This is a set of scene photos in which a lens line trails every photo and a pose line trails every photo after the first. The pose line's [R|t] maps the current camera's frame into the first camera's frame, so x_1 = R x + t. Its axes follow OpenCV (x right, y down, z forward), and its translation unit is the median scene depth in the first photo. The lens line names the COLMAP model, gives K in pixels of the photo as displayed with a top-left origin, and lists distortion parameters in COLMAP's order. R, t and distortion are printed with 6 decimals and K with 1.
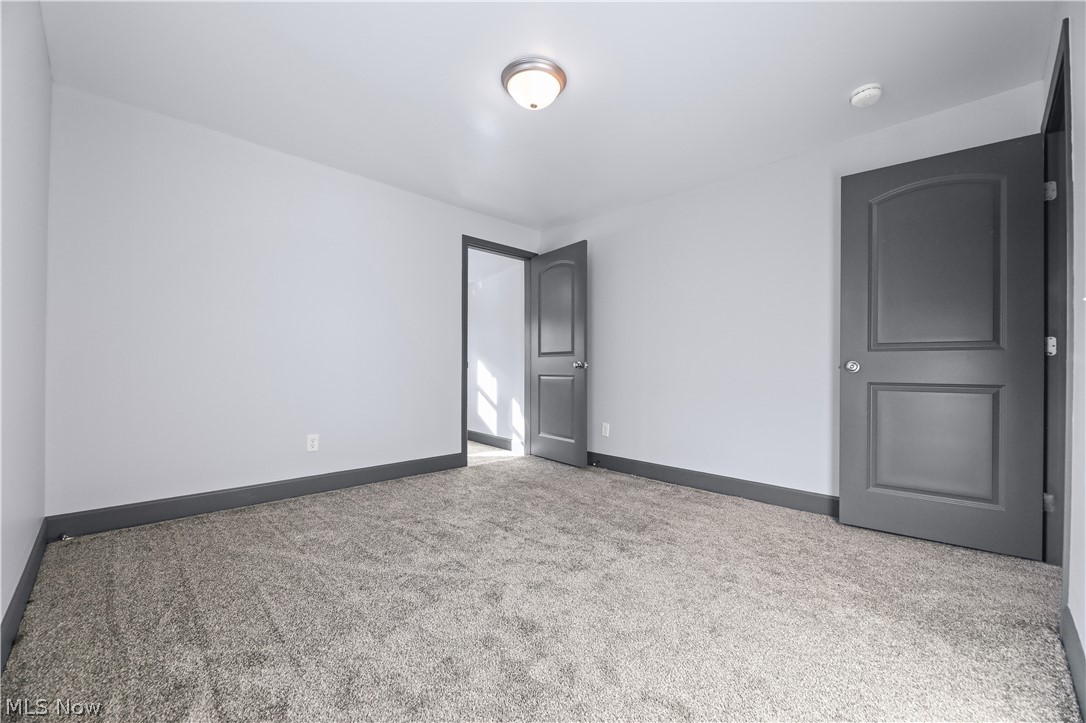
lens RADIAL K [[445.1, 0, 545.6], [0, 445.1, 361.1], [0, 0, 1]] dist [-0.000711, 0.000093]
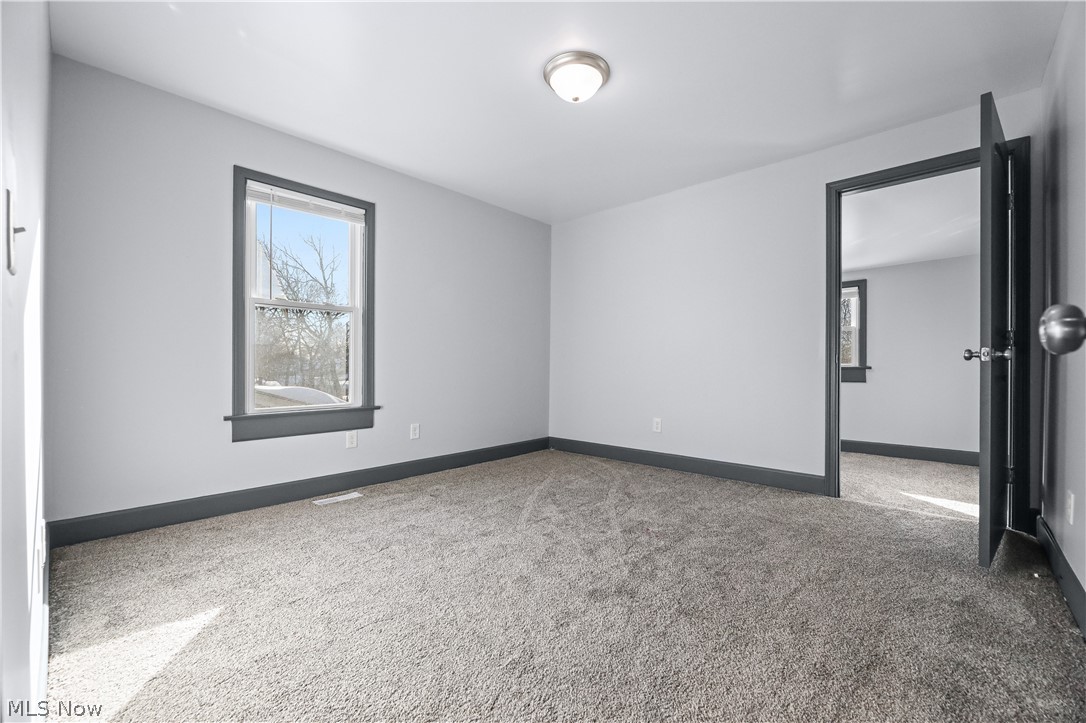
lens RADIAL K [[445.1, 0, 545.6], [0, 445.1, 361.1], [0, 0, 1]] dist [-0.000711, 0.000093]
pose [[0.040236, -0.022368, -0.998940, 0.701490], [0.008705, 0.999719, -0.022035, 0.033107], [0.999152, -0.007809, 0.040419, 0.657928]]
